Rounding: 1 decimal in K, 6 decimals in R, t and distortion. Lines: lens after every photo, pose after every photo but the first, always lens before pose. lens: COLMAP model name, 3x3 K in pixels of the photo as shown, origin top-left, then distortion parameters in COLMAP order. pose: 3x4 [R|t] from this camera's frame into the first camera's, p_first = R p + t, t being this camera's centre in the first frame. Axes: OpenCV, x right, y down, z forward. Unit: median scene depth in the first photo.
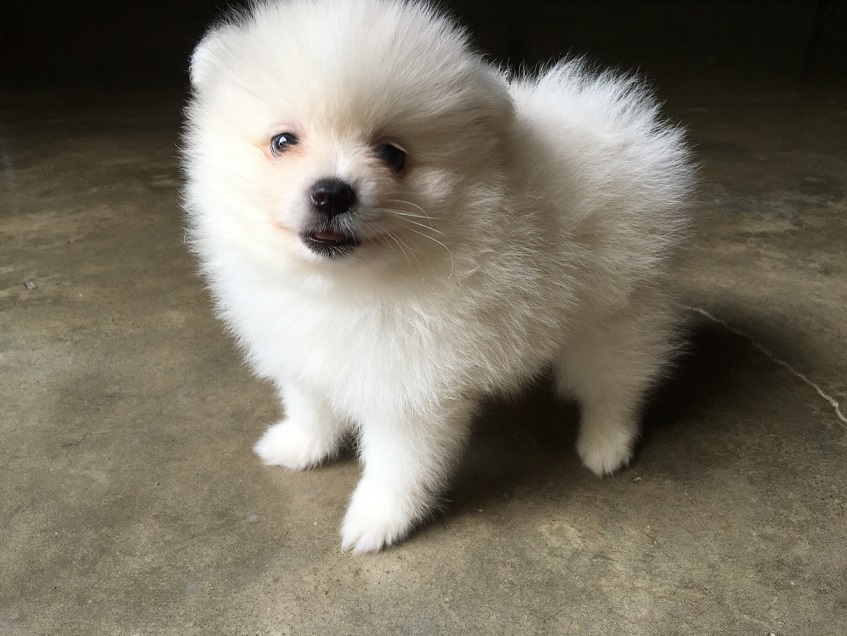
lens RADIAL K [[729.3, 0, 423.0], [0, 729.3, 320.9], [0, 0, 1]] dist [0.087653, -0.145069]
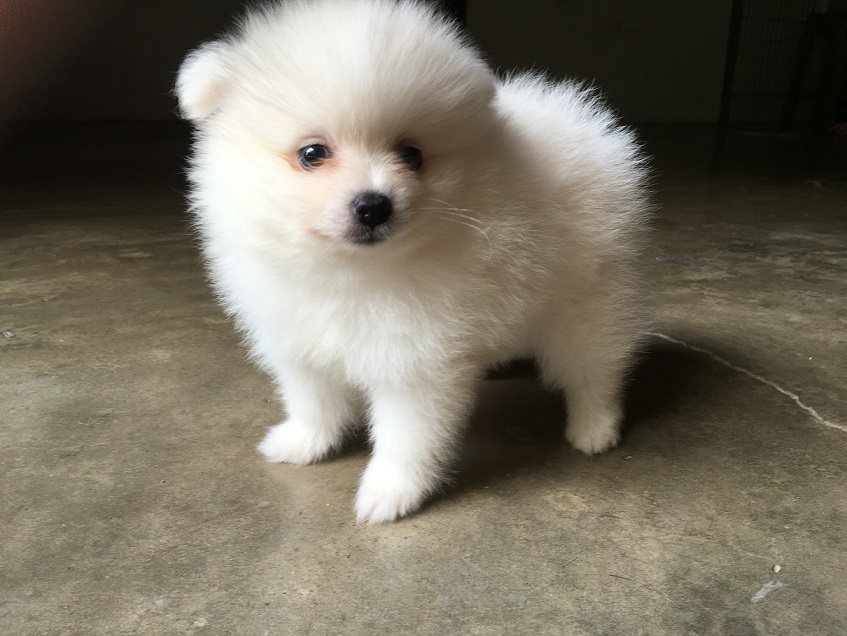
lens RADIAL K [[729.3, 0, 423.6], [0, 729.3, 311.7], [0, 0, 1]] dist [0.087653, -0.145069]
pose [[0.995829, -0.029715, 0.086269, -0.078526], [0.044140, 0.984377, -0.170451, 0.160682], [-0.079856, 0.173548, 0.981583, -0.042772]]
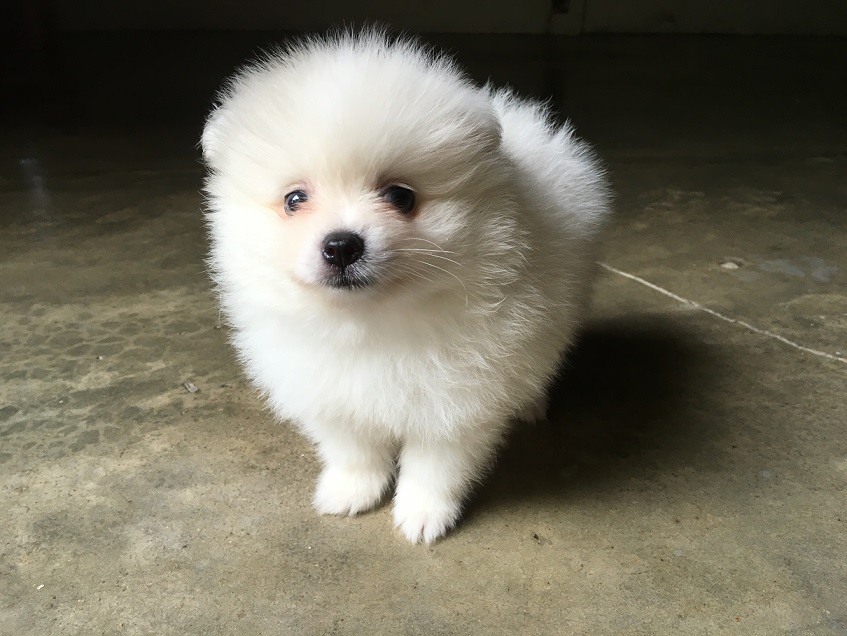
lens RADIAL K [[729.3, 0, 423.5], [0, 729.3, 326.8], [0, 0, 1]] dist [0.087653, -0.145069]
pose [[0.999912, 0.006728, -0.011457, -0.349589], [-0.007080, 0.999496, -0.030960, -0.129117], [0.011243, 0.031038, 0.999455, 0.210584]]
